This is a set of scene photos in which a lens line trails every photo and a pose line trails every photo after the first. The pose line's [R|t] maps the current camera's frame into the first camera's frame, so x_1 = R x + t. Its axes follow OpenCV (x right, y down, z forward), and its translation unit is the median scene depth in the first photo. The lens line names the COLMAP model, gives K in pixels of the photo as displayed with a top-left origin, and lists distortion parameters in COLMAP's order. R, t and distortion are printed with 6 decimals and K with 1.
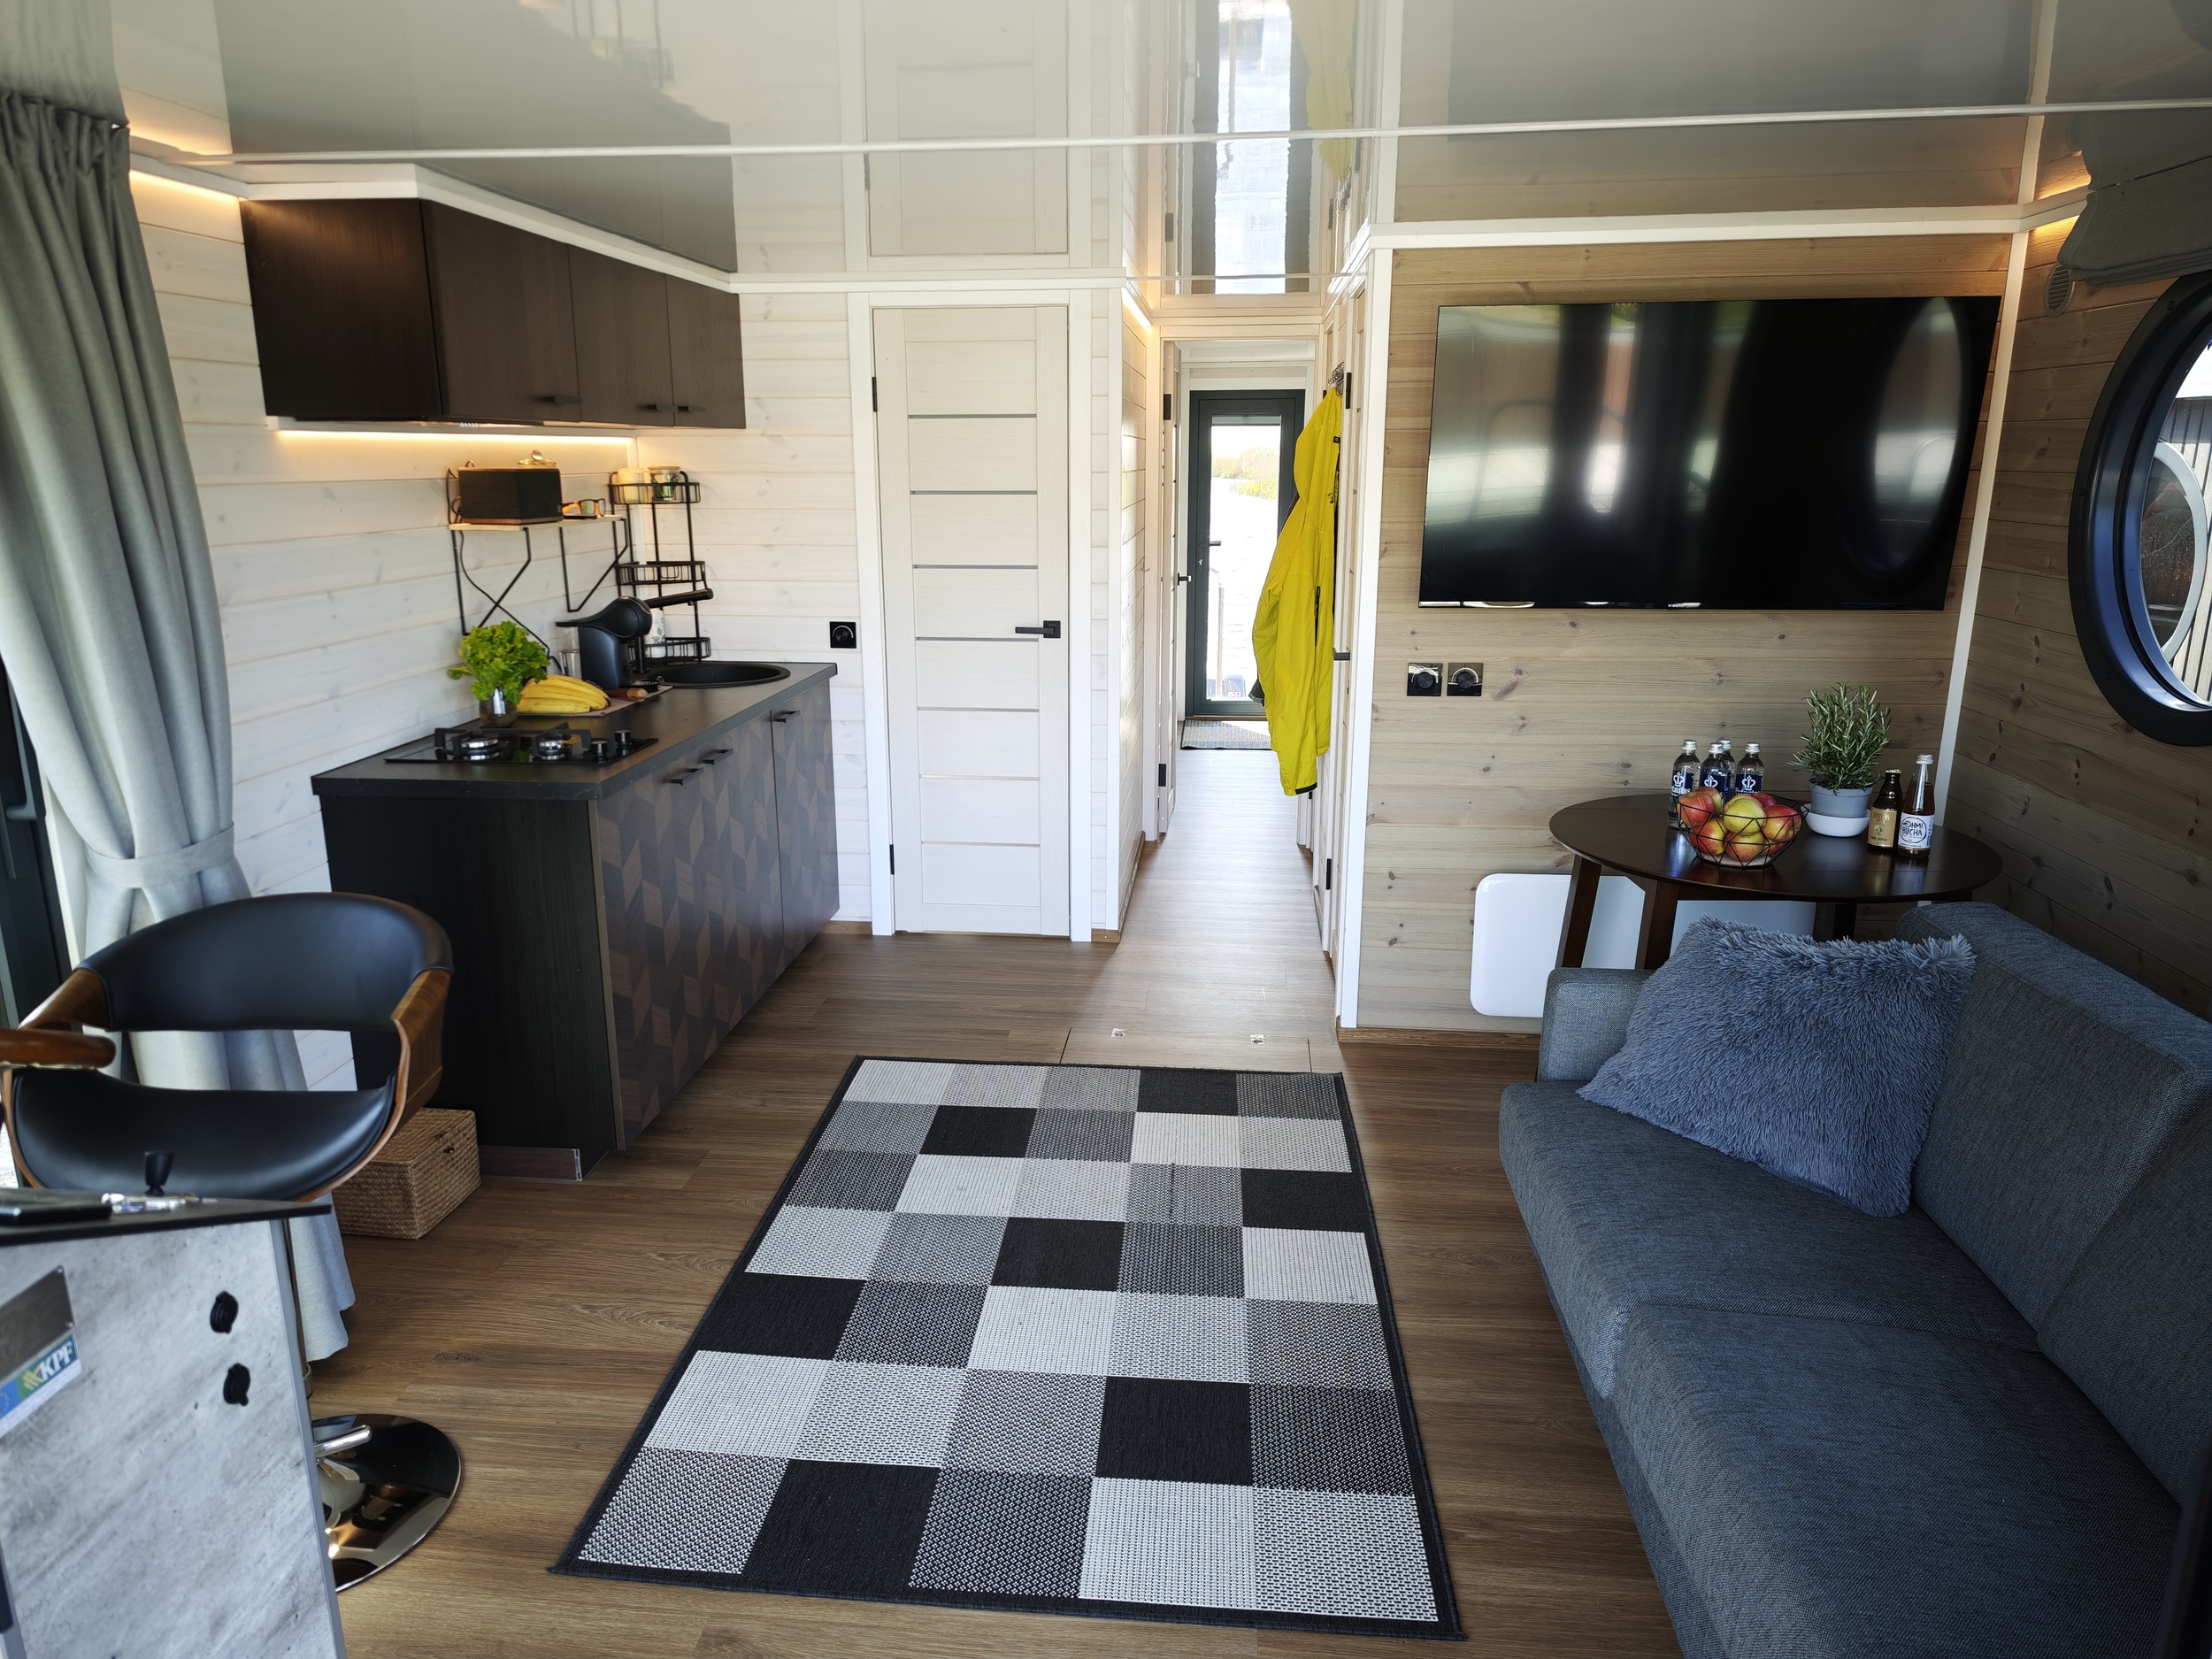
lens RADIAL K [[1485.4, 0, 1071.1], [0, 1485.4, 835.5], [0, 0, 1]] dist [0.043527, -0.059374]
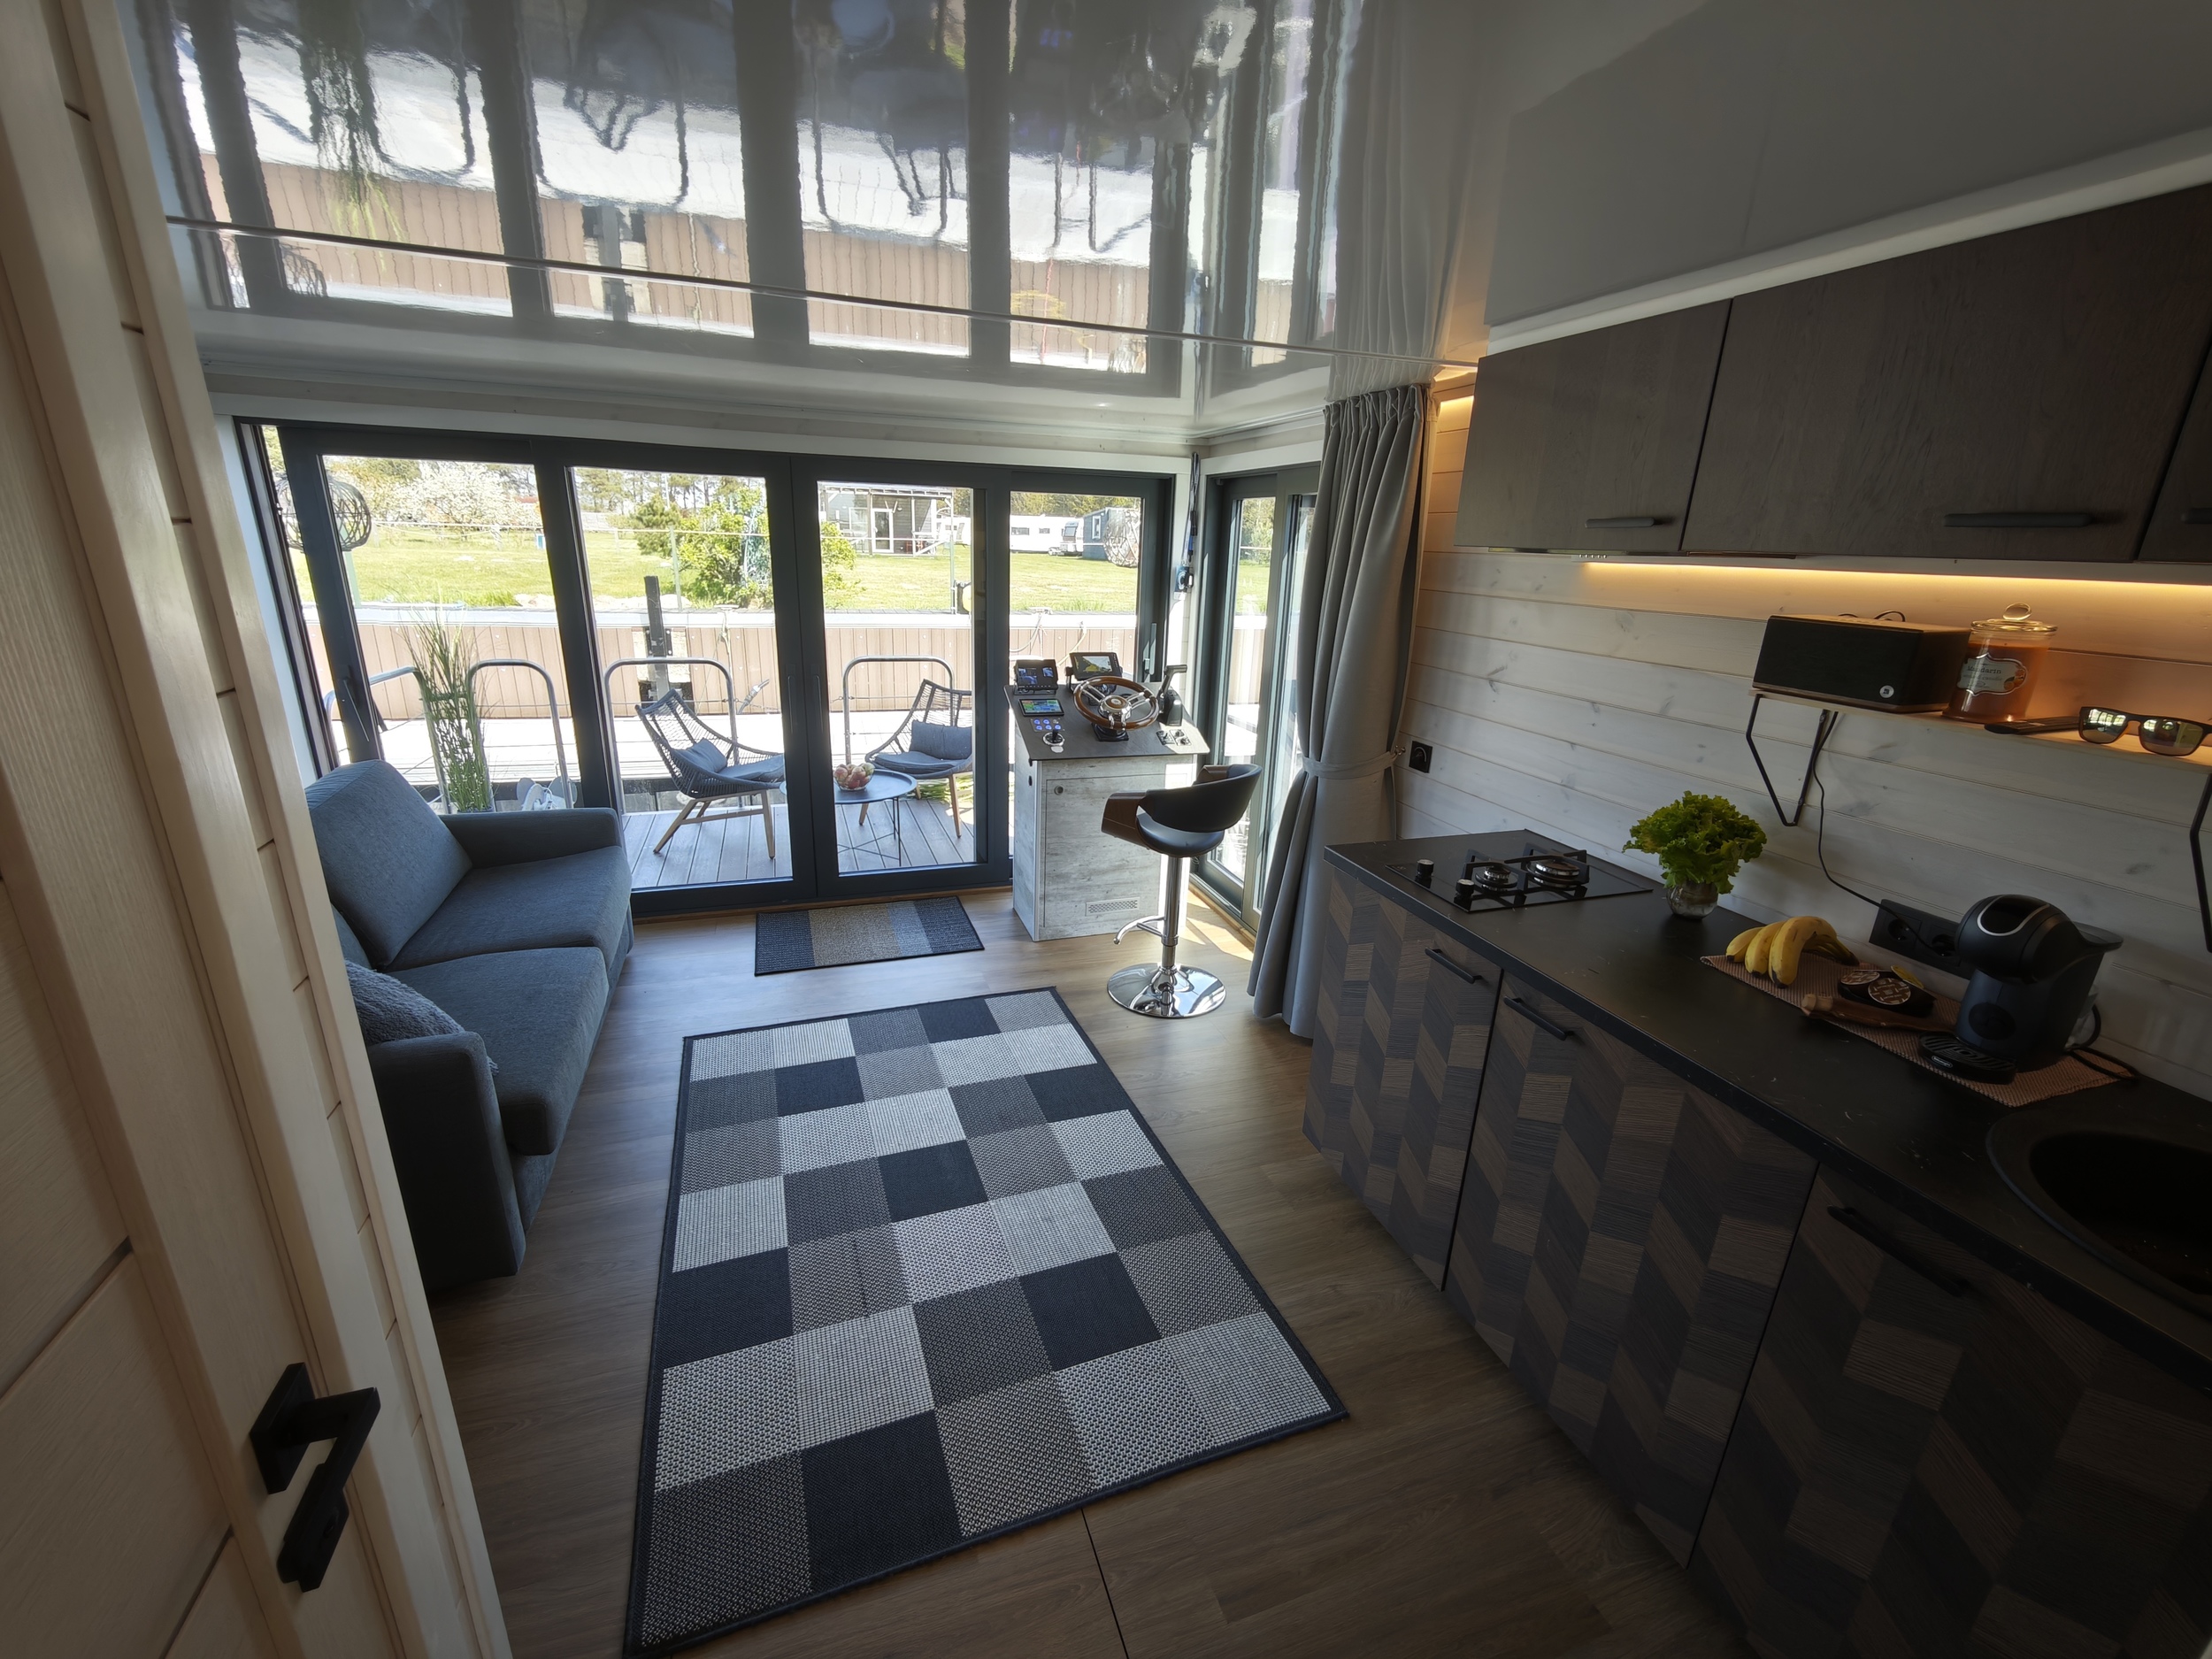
lens RADIAL K [[924.2, 0, 1106.0], [0, 924.2, 829.5], [0, 0, 1]] dist [0.001434, 0.000289]
pose [[-0.897972, 0.104425, -0.427484, 0.135271], [-0.142679, 0.849867, 0.507316, -0.327783], [0.416281, 0.516548, -0.748257, 1.202352]]
